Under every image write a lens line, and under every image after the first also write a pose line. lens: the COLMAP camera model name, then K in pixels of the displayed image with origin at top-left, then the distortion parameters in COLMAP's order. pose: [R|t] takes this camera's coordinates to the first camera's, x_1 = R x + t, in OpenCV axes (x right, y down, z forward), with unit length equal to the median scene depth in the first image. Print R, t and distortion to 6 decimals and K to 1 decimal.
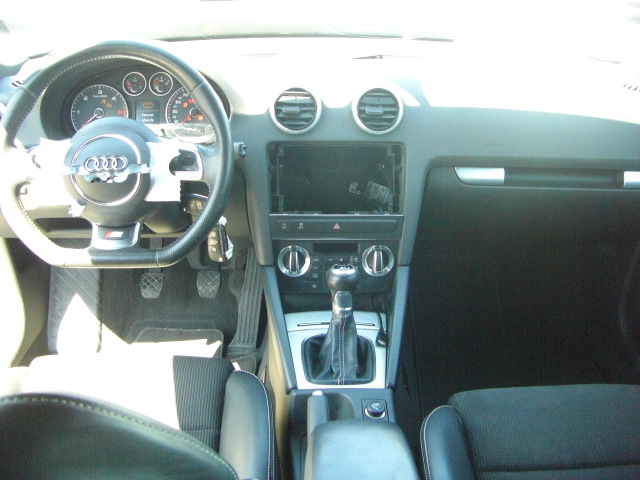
lens RADIAL K [[736.8, 0, 318.3], [0, 736.8, 243.7], [0, 0, 1]] dist [-0.132227, 0.000000]
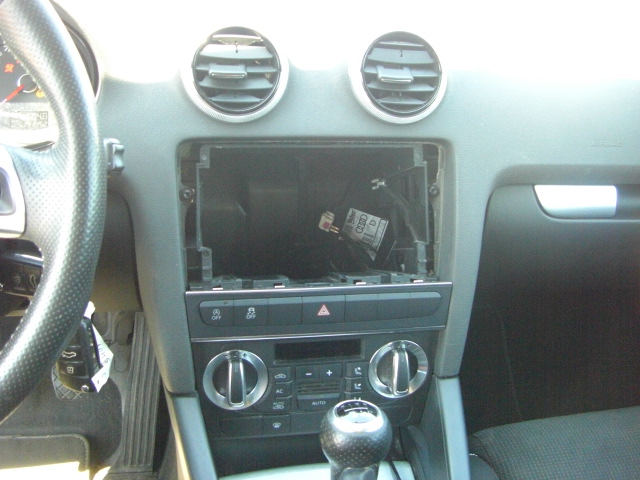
lens RADIAL K [[736.8, 0, 316.8], [0, 736.8, 233.9], [0, 0, 1]] dist [-0.132227, 0.000000]
pose [[0.986837, -0.022251, 0.160178, -0.056839], [0.024172, 0.999657, -0.010055, -0.069568], [-0.159899, 0.013794, 0.987037, 0.512531]]
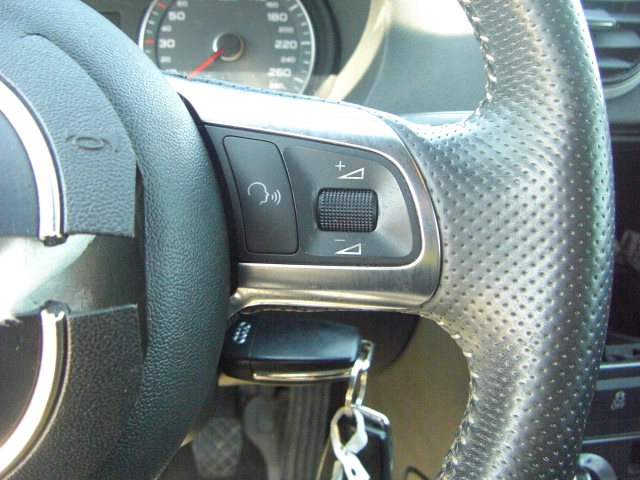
lens RADIAL K [[736.8, 0, 320.6], [0, 736.8, 232.8], [0, 0, 1]] dist [-0.132227, 0.000000]
pose [[0.994204, -0.024983, 0.104565, -0.174708], [0.028790, 0.998970, -0.035060, -0.085973], [-0.103582, 0.037867, 0.993900, 0.711380]]
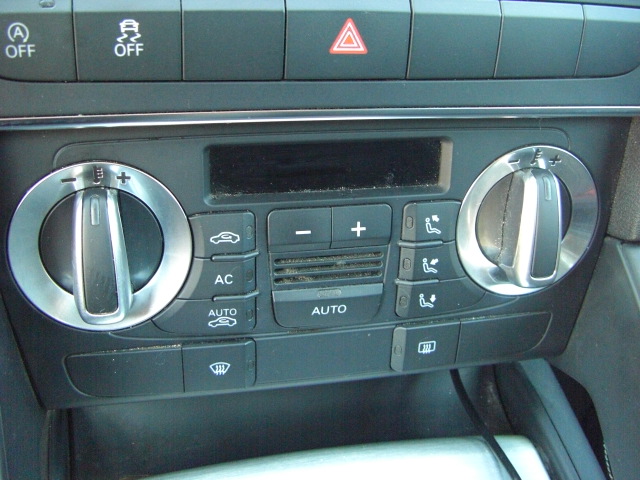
lens RADIAL K [[736.8, 0, 315.3], [0, 736.8, 236.3], [0, 0, 1]] dist [-0.132227, 0.000000]
pose [[0.980231, -0.051609, 0.191006, -0.016061], [0.028365, 0.992065, 0.122483, 0.000351], [-0.195811, -0.114644, 0.973917, 0.832287]]
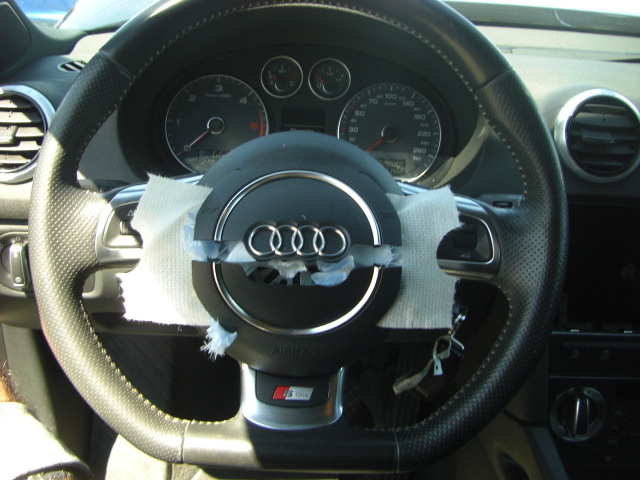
lens RADIAL K [[736.8, 0, 333.2], [0, 736.8, 217.4], [0, 0, 1]] dist [-0.132227, 0.000000]
pose [[0.999106, 0.042201, 0.002342, -0.225228], [-0.041919, 0.996469, -0.072752, -0.076391], [-0.005404, 0.072589, 0.997347, 0.469490]]
